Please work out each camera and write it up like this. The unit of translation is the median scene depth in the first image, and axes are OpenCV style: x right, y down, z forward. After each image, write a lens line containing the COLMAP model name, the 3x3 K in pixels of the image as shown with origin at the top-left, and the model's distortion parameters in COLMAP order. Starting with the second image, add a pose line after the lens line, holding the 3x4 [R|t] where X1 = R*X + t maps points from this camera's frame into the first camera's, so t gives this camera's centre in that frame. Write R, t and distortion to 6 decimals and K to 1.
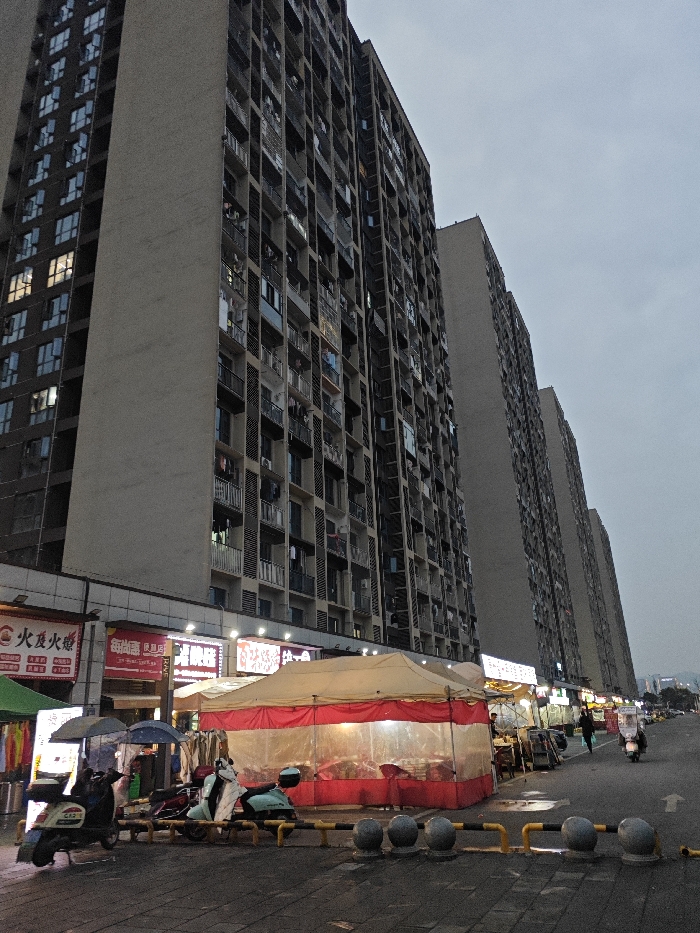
lens RADIAL K [[674.0, 0, 350.0], [0, 674.0, 466.5], [0, 0, 1]] dist [0.045268, -0.054373]
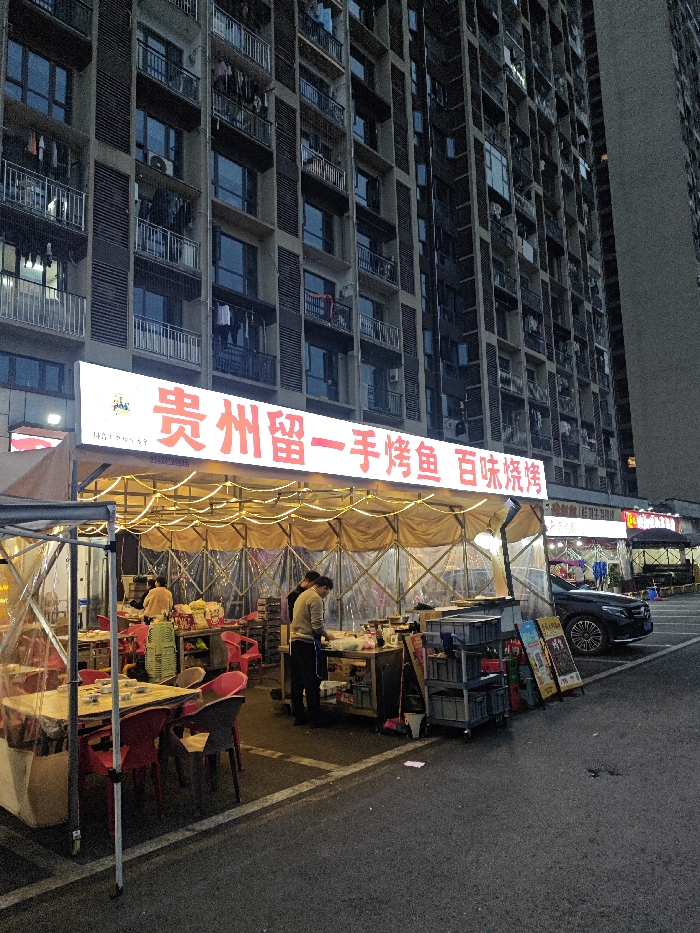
lens RADIAL K [[708.1, 0, 359.4], [0, 708.1, 465.0], [0, 0, 1]] dist [0.052194, -0.065486]
pose [[0.971826, -0.030470, -0.233720, 0.108896], [0.081905, 0.973469, 0.213656, 0.078260], [0.221009, -0.226779, 0.948539, 0.220577]]
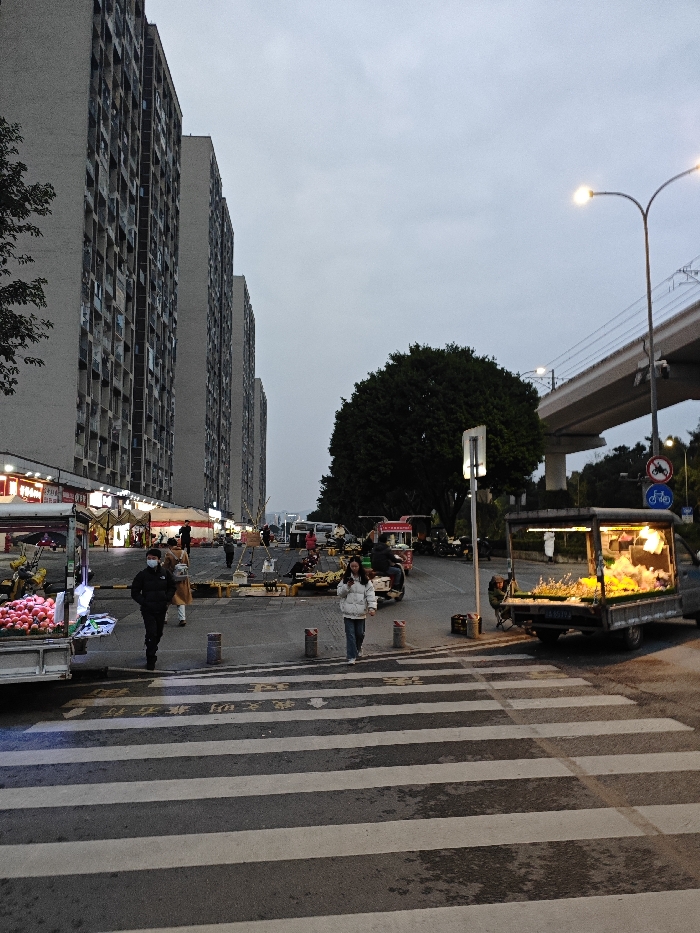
lens RADIAL K [[674.0, 0, 350.0], [0, 674.0, 466.5], [0, 0, 1]] dist [0.045268, -0.054373]
pose [[0.874115, 0.094993, 0.476339, -0.217216], [-0.206683, 0.960218, 0.187788, -0.182587], [-0.439550, -0.262599, 0.858975, -0.552818]]
